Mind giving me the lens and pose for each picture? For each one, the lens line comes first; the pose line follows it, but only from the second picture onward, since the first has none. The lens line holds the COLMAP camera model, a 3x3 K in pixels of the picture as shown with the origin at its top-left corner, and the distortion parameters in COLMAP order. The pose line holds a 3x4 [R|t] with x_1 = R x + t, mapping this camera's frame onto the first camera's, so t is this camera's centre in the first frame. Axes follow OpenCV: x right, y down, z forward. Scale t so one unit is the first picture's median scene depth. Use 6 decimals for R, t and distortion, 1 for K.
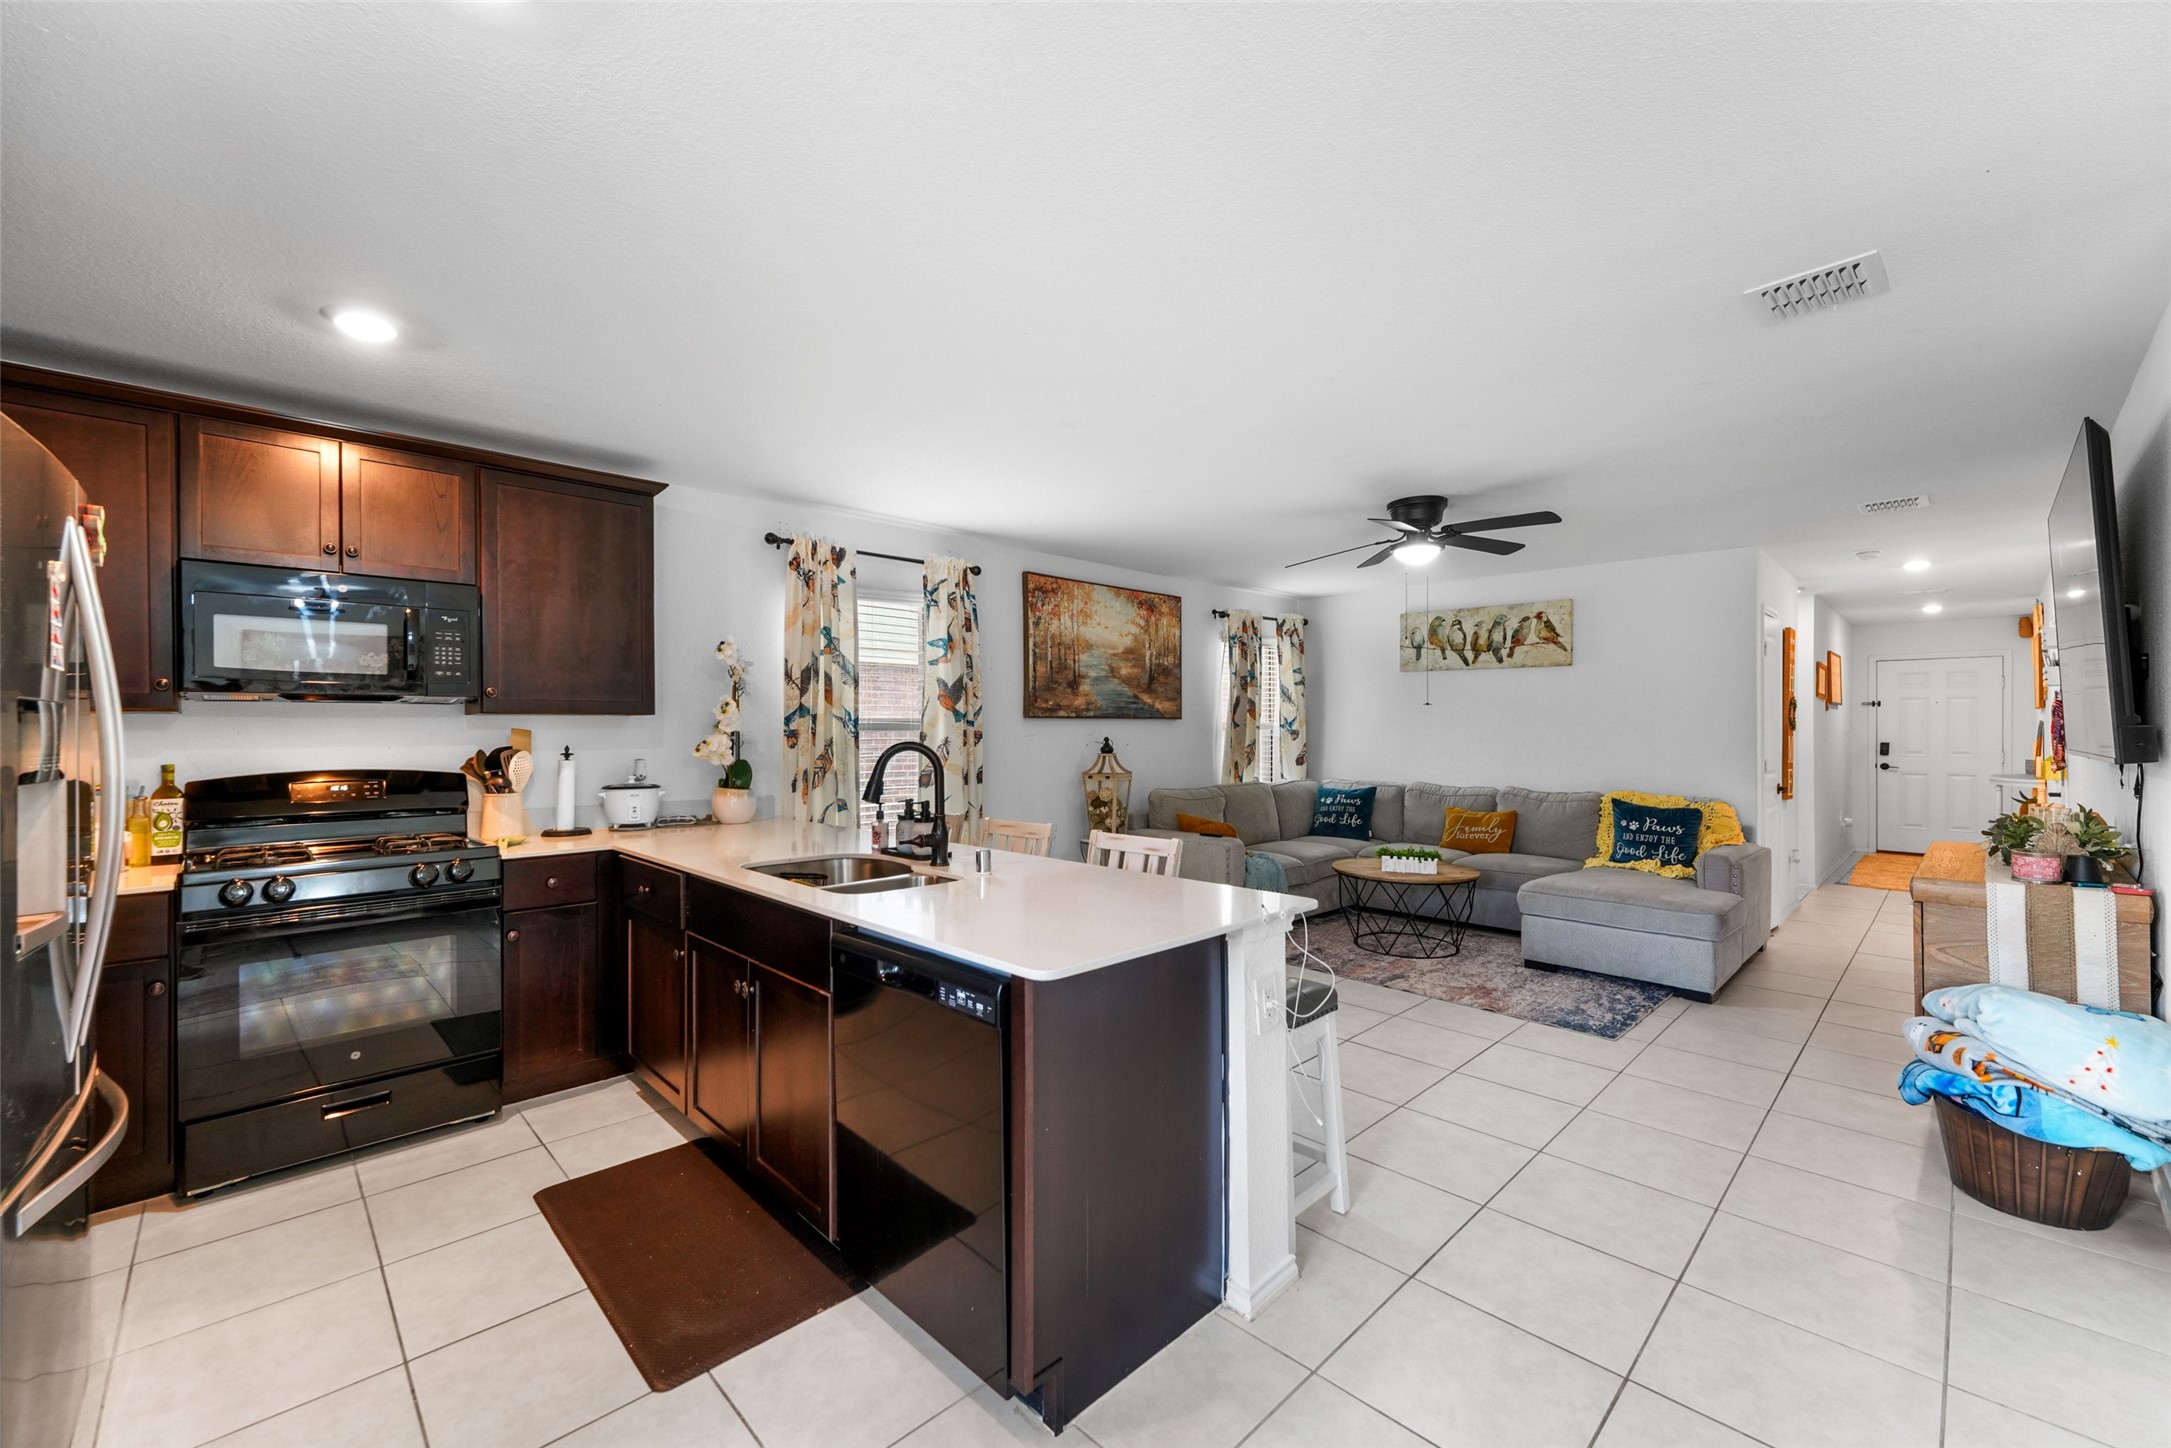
lens RADIAL K [[877.7, 0, 1087.7], [0, 877.7, 738.9], [0, 0, 1]] dist [0.003125, -0.000532]
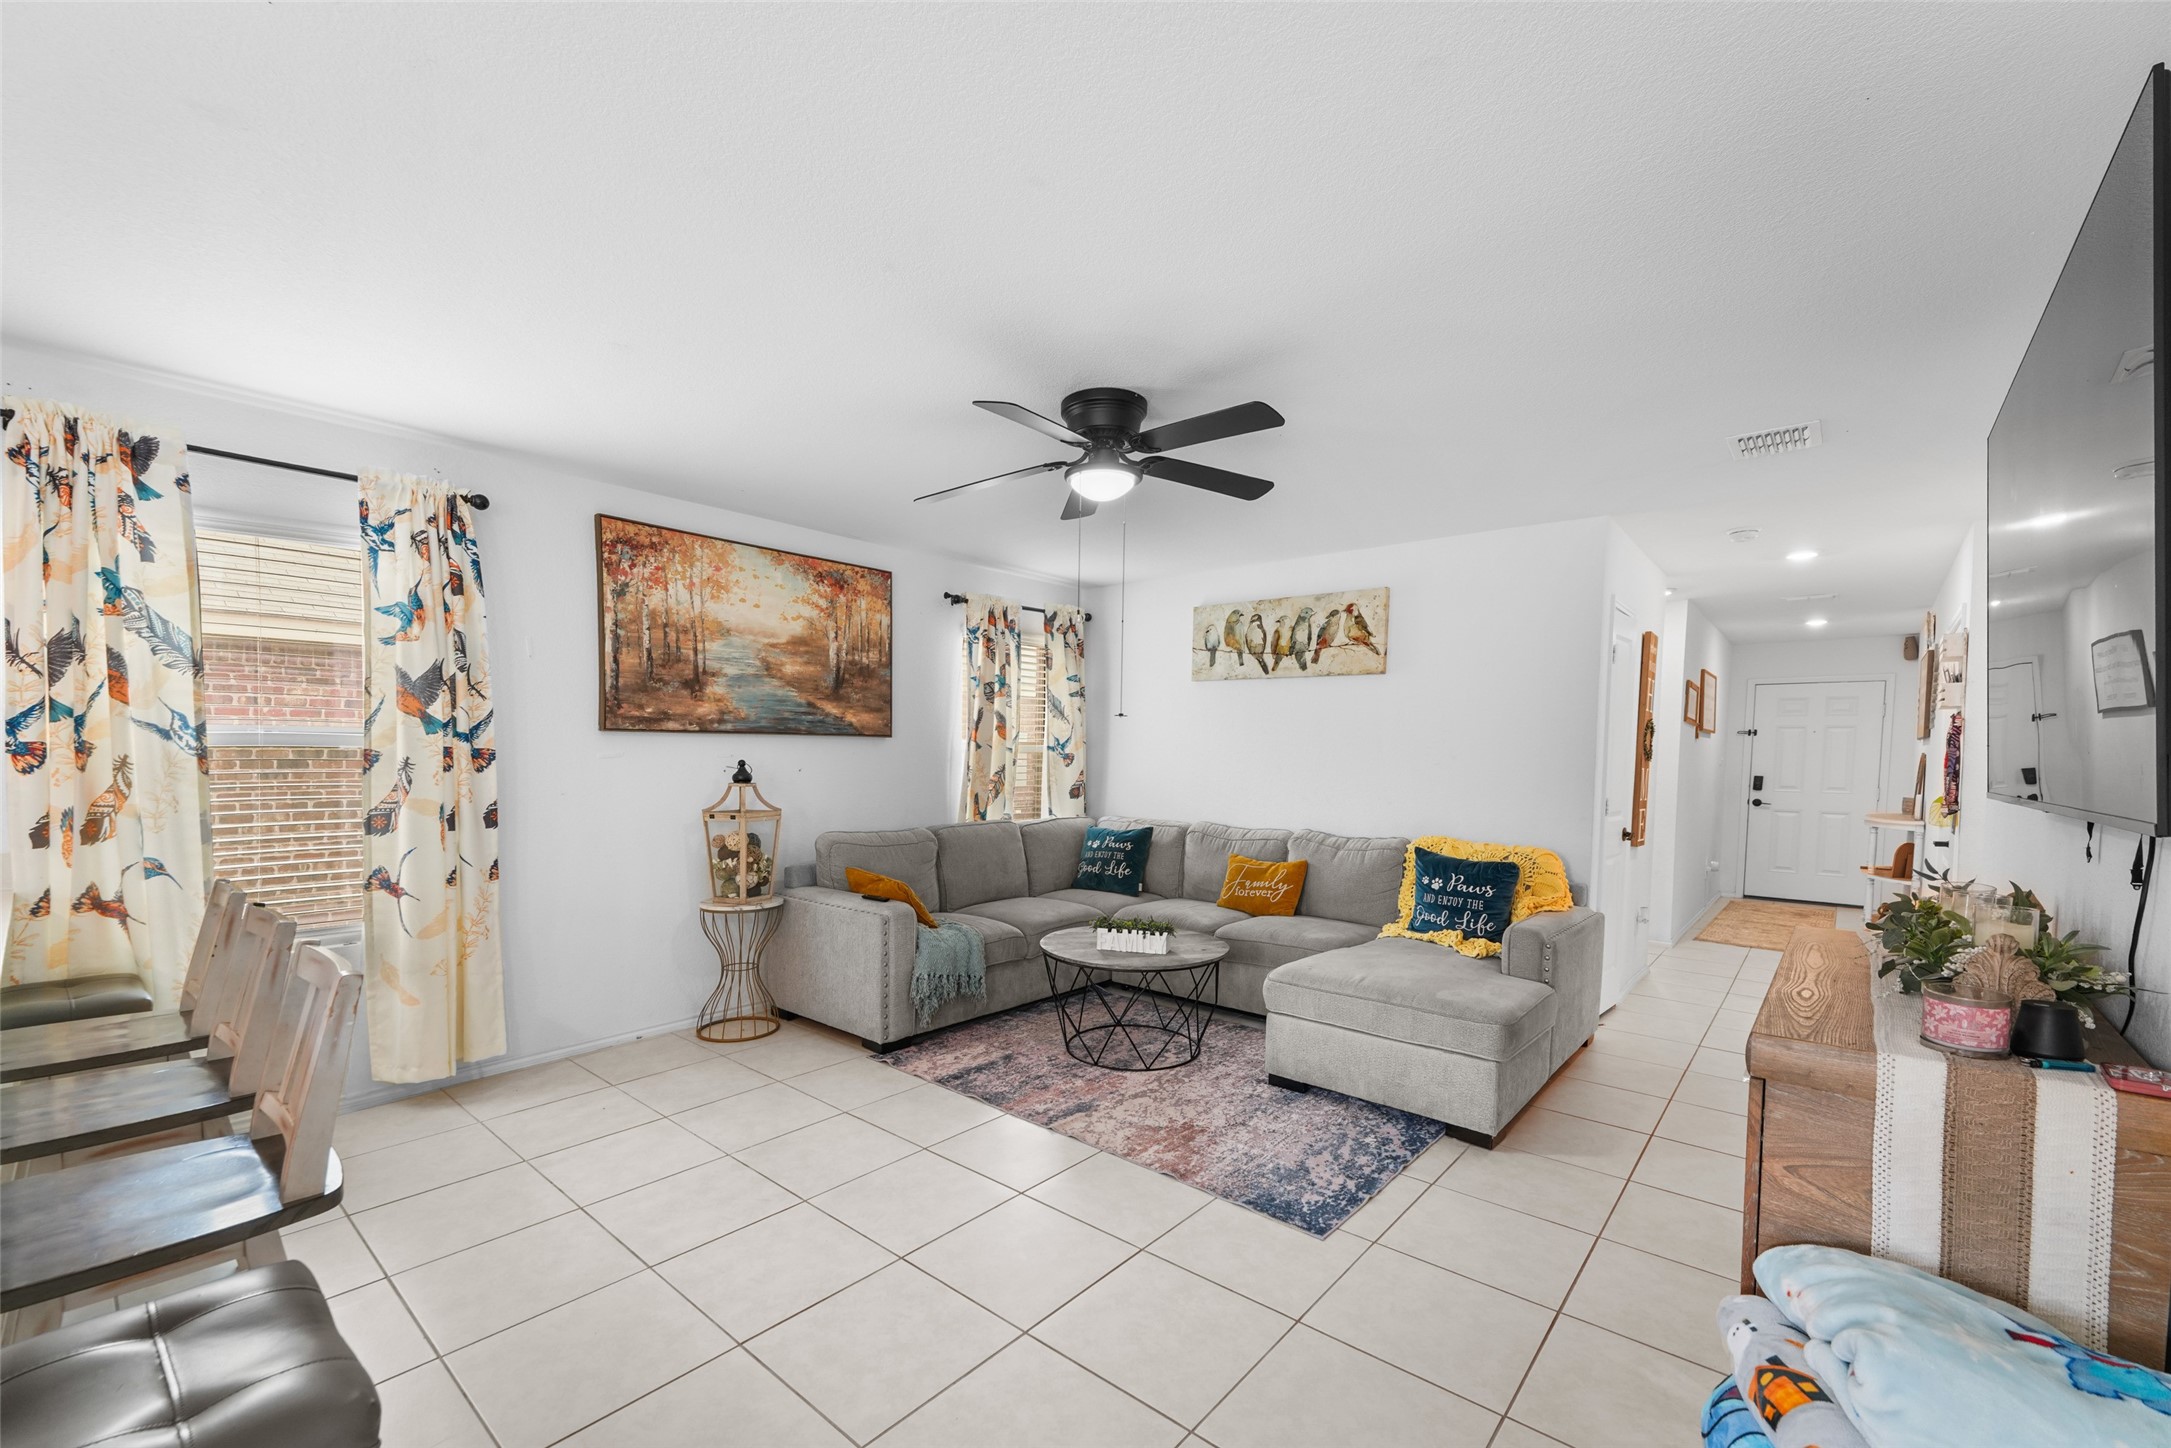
lens RADIAL K [[877.7, 0, 1107.9], [0, 877.7, 823.4], [0, 0, 1]] dist [0.003125, -0.000532]
pose [[0.995589, 0.004267, 0.093729, 0.259978], [-0.010783, 0.997550, 0.069122, -0.003124], [-0.093205, -0.069827, 0.993195, 0.269236]]
